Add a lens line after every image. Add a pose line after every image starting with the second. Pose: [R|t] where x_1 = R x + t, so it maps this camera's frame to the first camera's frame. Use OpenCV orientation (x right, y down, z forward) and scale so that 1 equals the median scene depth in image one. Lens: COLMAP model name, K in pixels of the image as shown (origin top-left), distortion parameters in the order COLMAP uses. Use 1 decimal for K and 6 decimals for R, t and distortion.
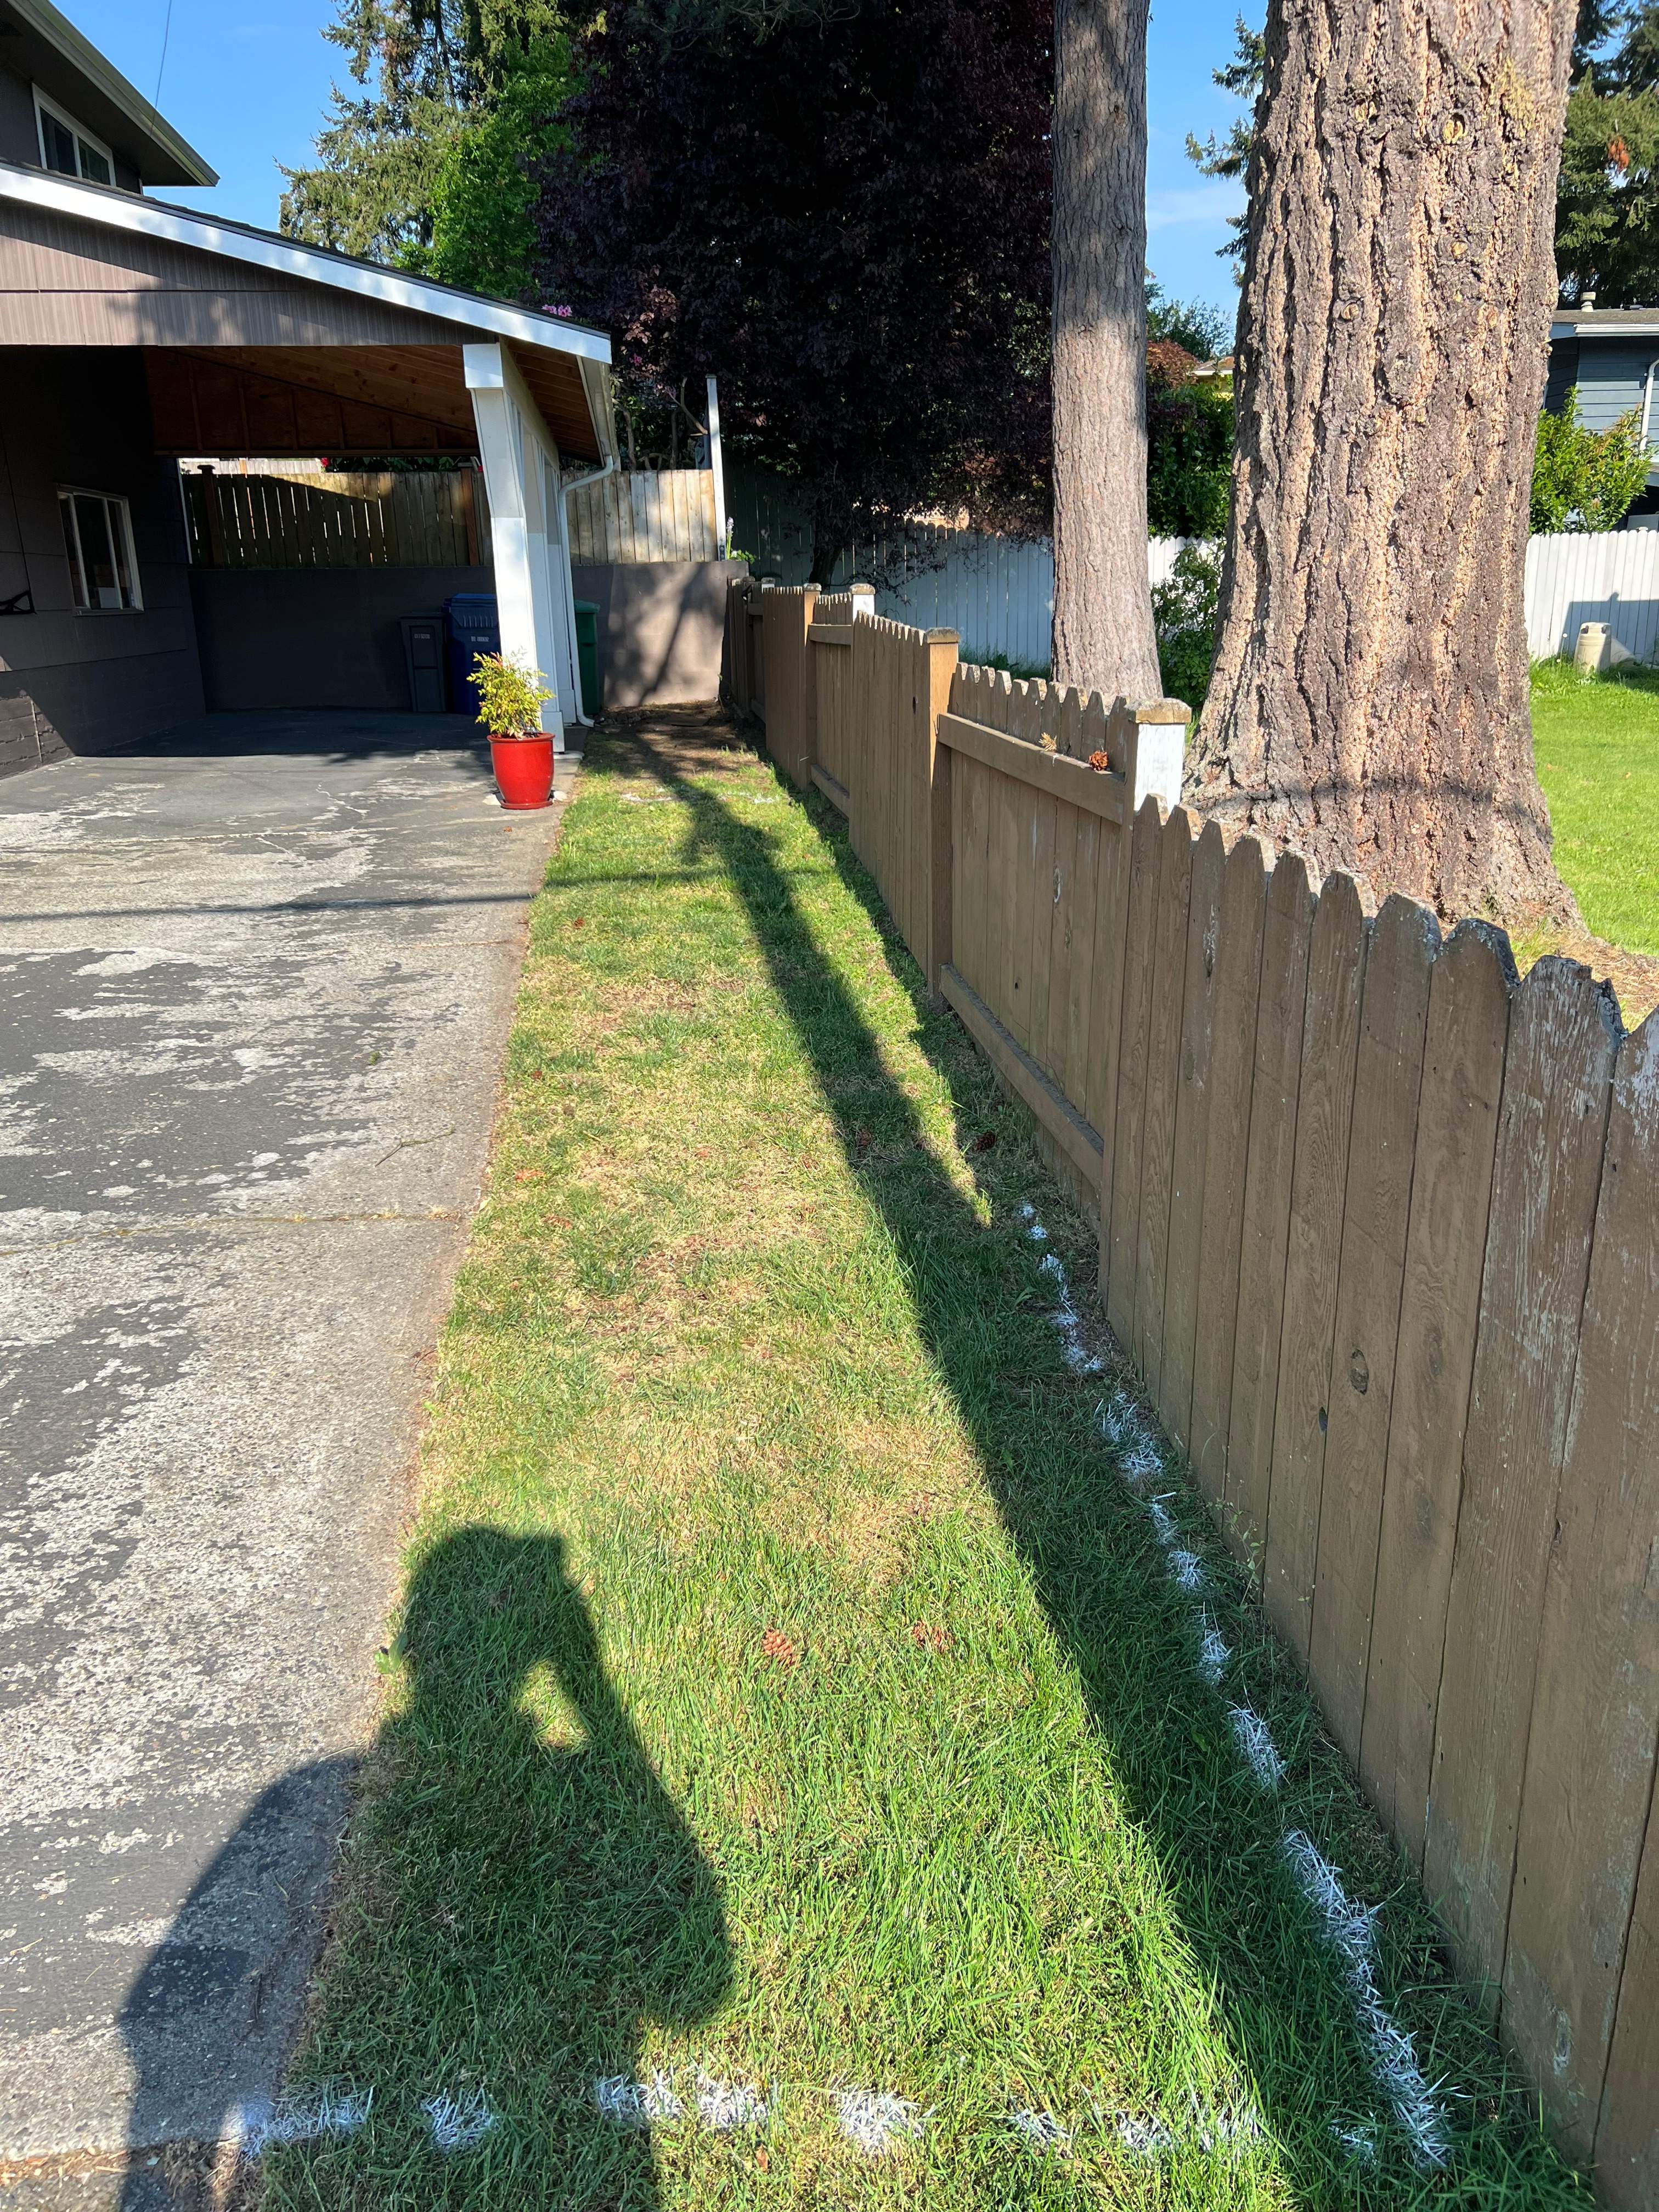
lens RADIAL K [[1851.7, 0, 829.5], [0, 1851.7, 1106.0], [0, 0, 1]] dist [0.052608, -0.005179]
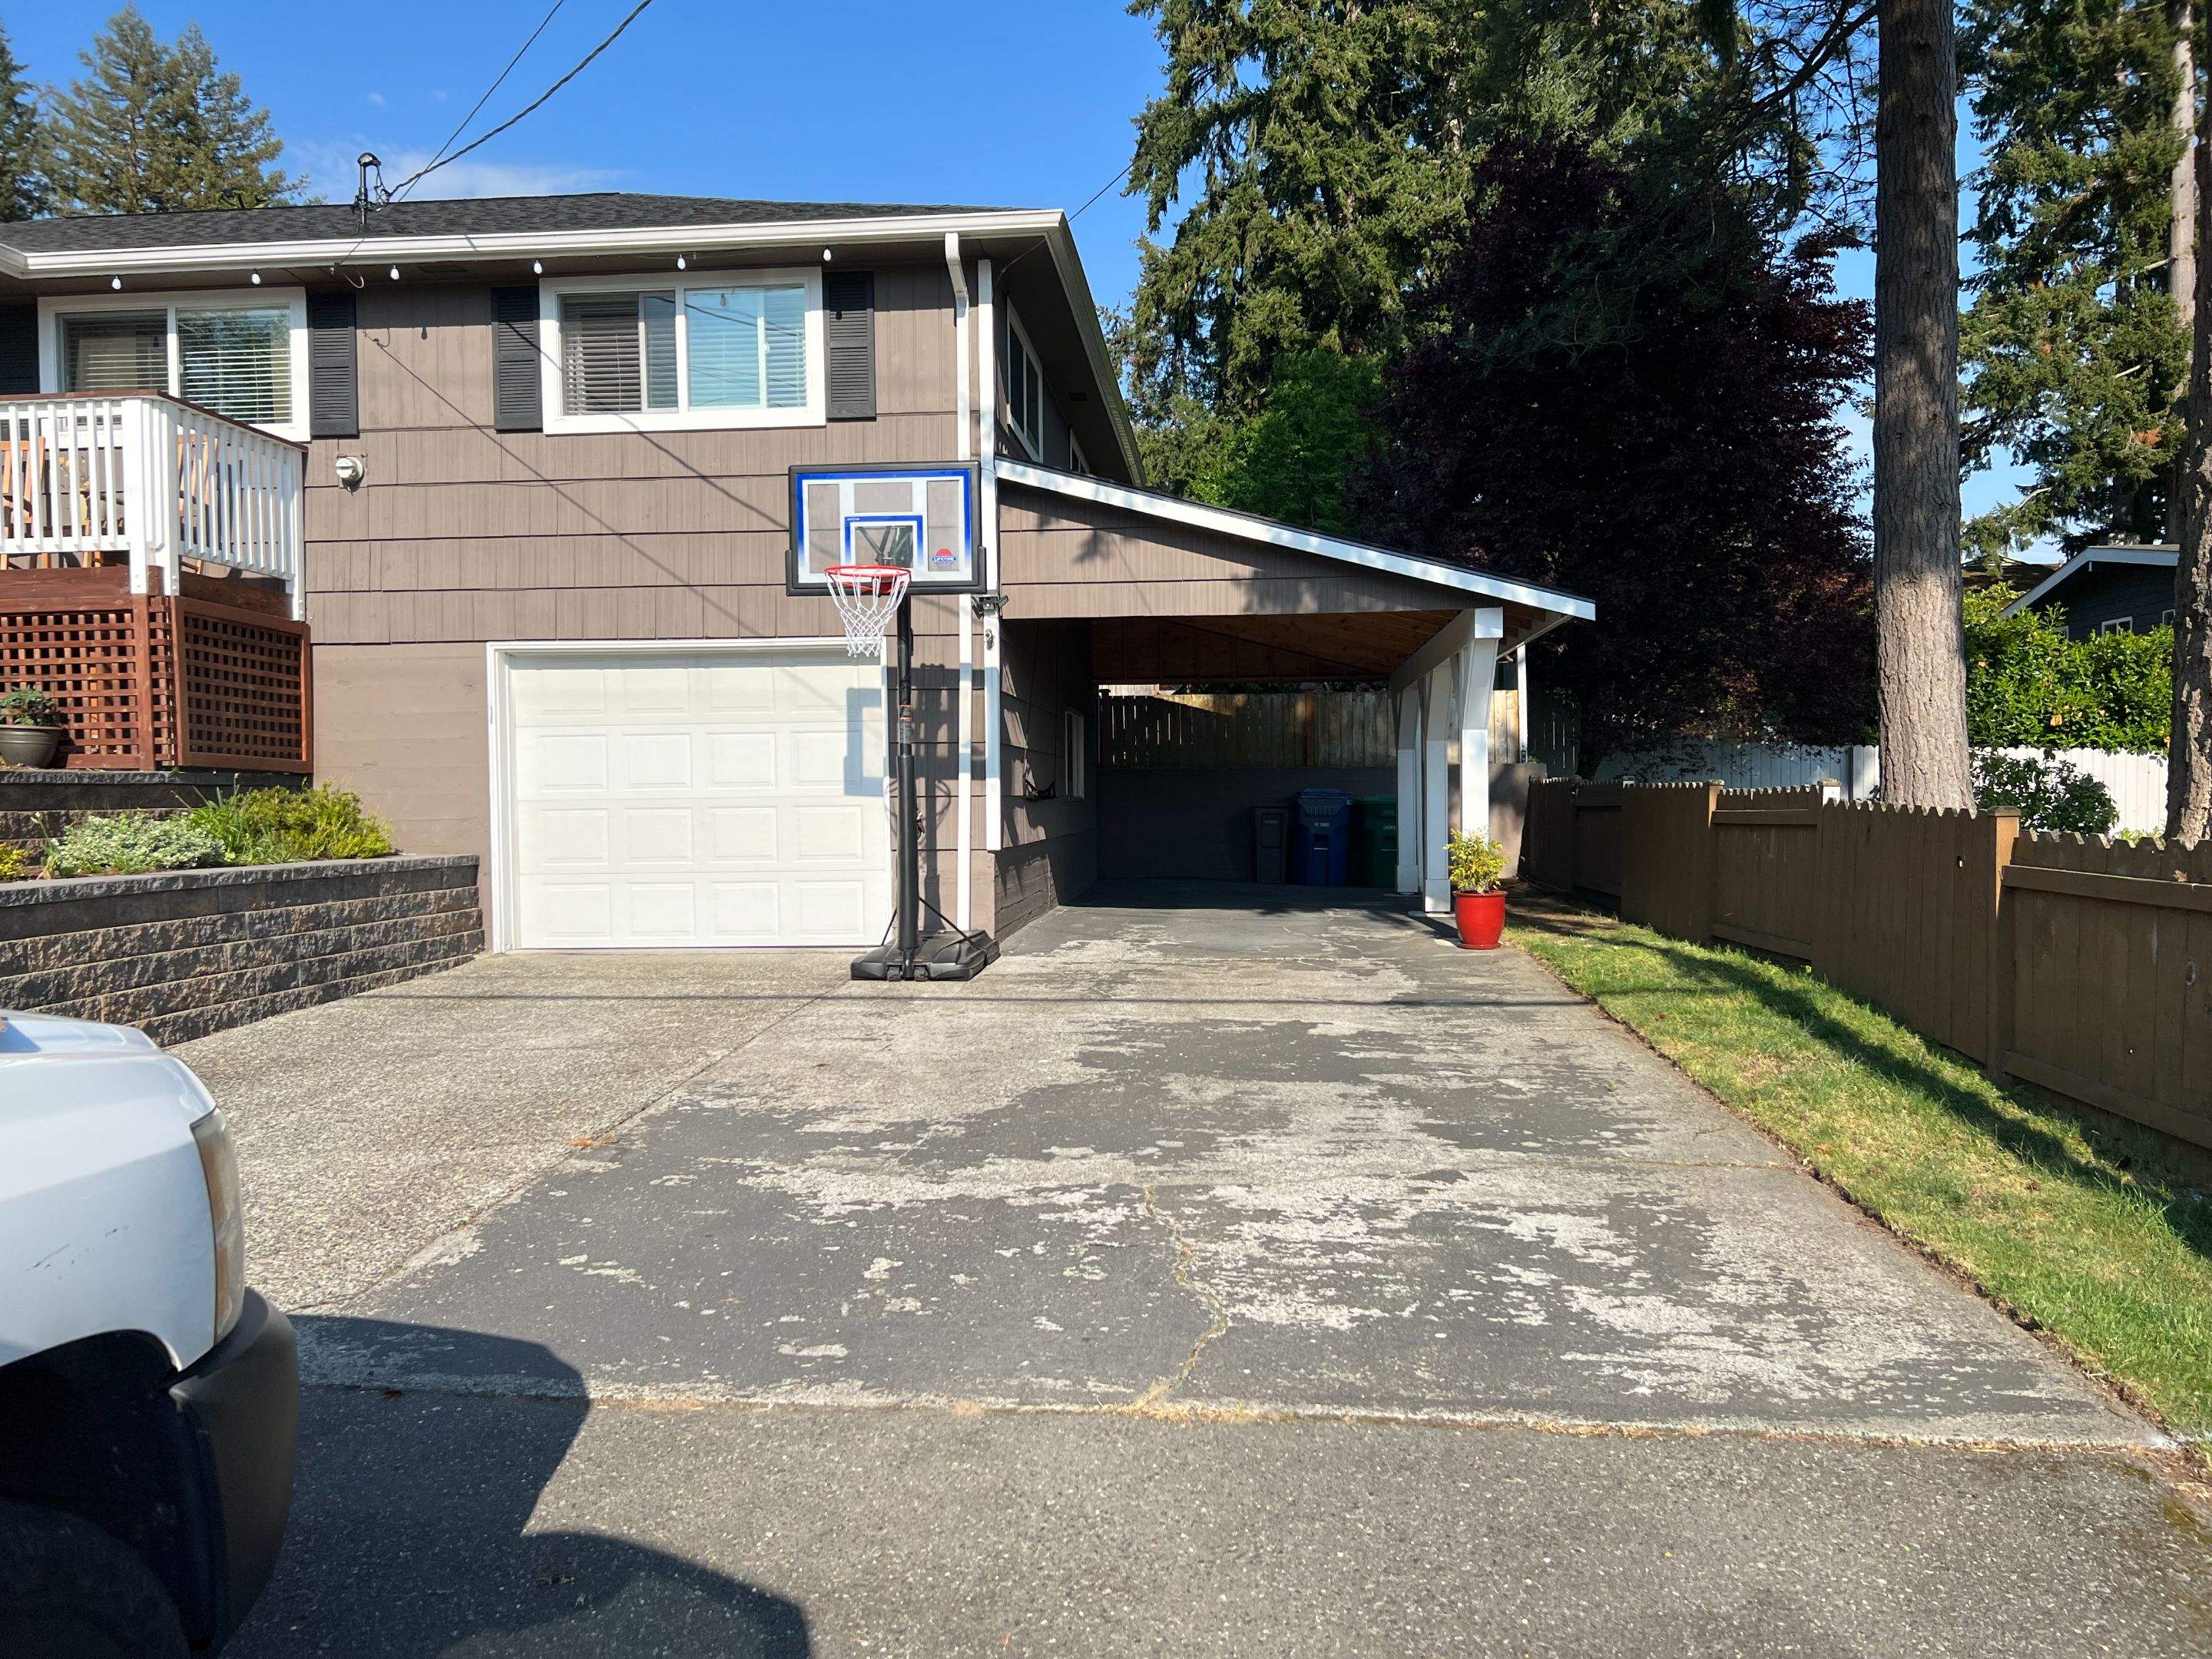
lens RADIAL K [[1769.5, 0, 1106.0], [0, 1769.5, 829.5], [0, 0, 1]] dist [0.049805, 0.000028]
pose [[0.975768, 0.017931, -0.218070, -0.115599], [-0.070836, 0.968851, -0.237297, 0.047479], [0.207023, 0.246994, 0.946644, -0.153512]]
